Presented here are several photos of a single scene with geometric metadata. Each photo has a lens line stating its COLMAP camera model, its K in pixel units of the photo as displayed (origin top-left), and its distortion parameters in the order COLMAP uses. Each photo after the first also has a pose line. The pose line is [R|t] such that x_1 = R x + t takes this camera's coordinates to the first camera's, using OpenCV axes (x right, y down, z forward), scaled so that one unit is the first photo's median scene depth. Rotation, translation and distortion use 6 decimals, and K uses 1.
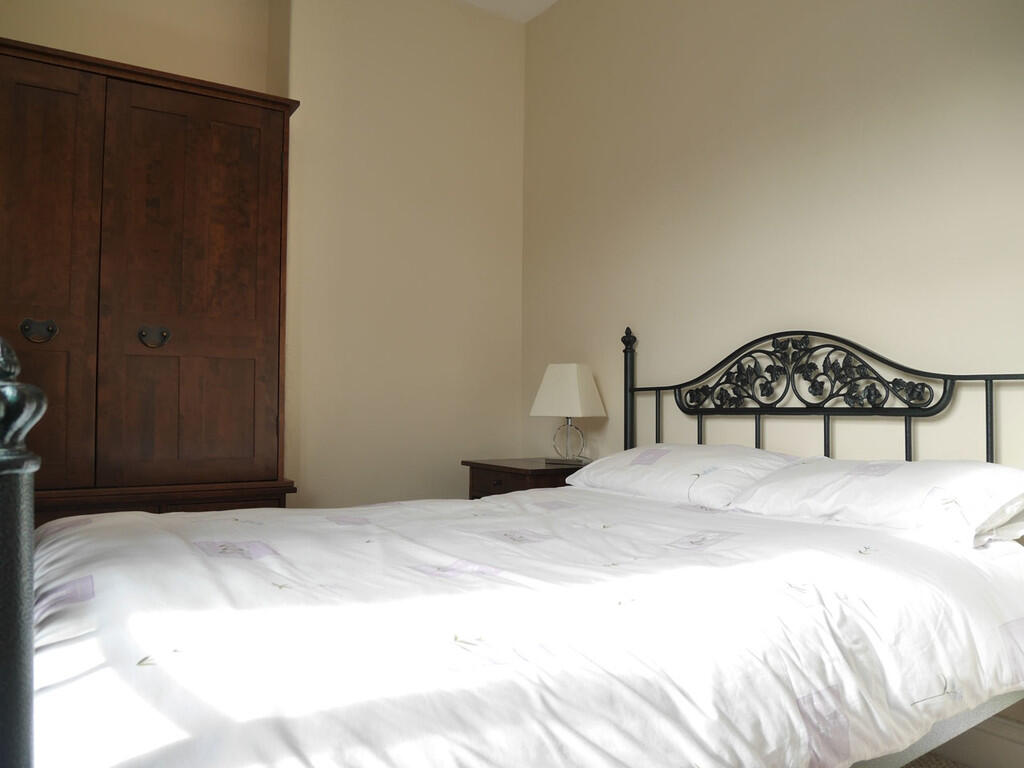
lens RADIAL K [[742.1, 0, 512.0], [0, 742.1, 384.0], [0, 0, 1]] dist [-0.048935, 0.002552]
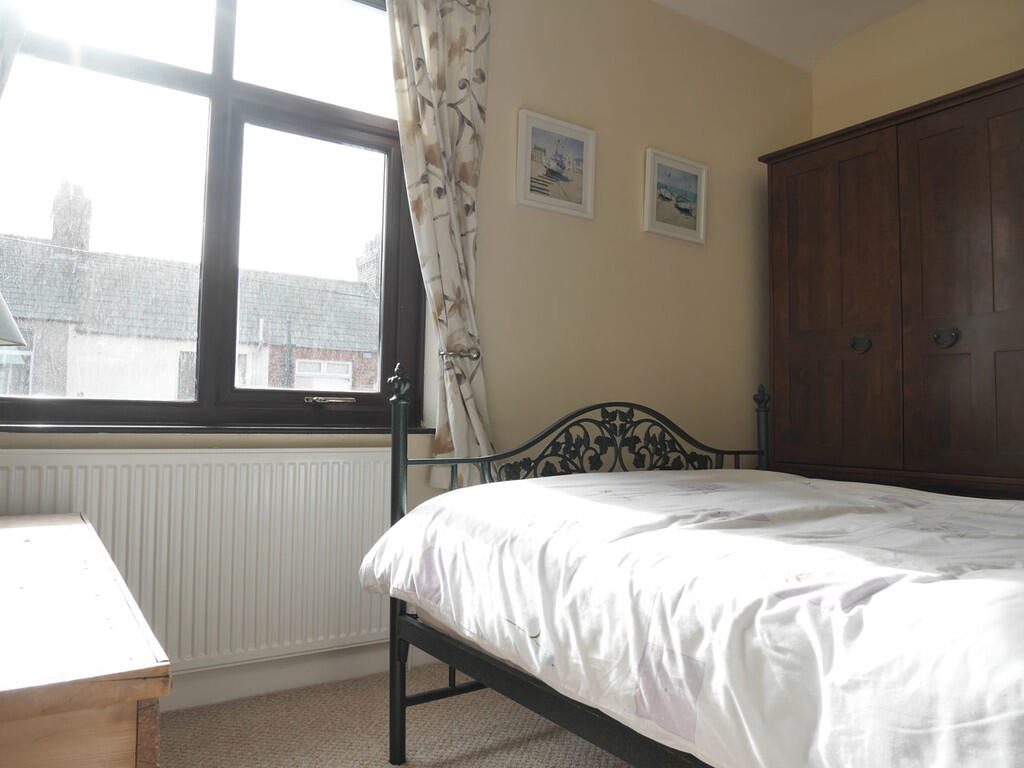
lens RADIAL K [[742.1, 0, 512.0], [0, 742.1, 384.0], [0, 0, 1]] dist [-0.048935, 0.002552]
pose [[0.015584, -0.042985, -0.998954, 1.363220], [0.020471, 0.998880, -0.042663, 0.095207], [0.999669, -0.019785, 0.016446, 0.741766]]
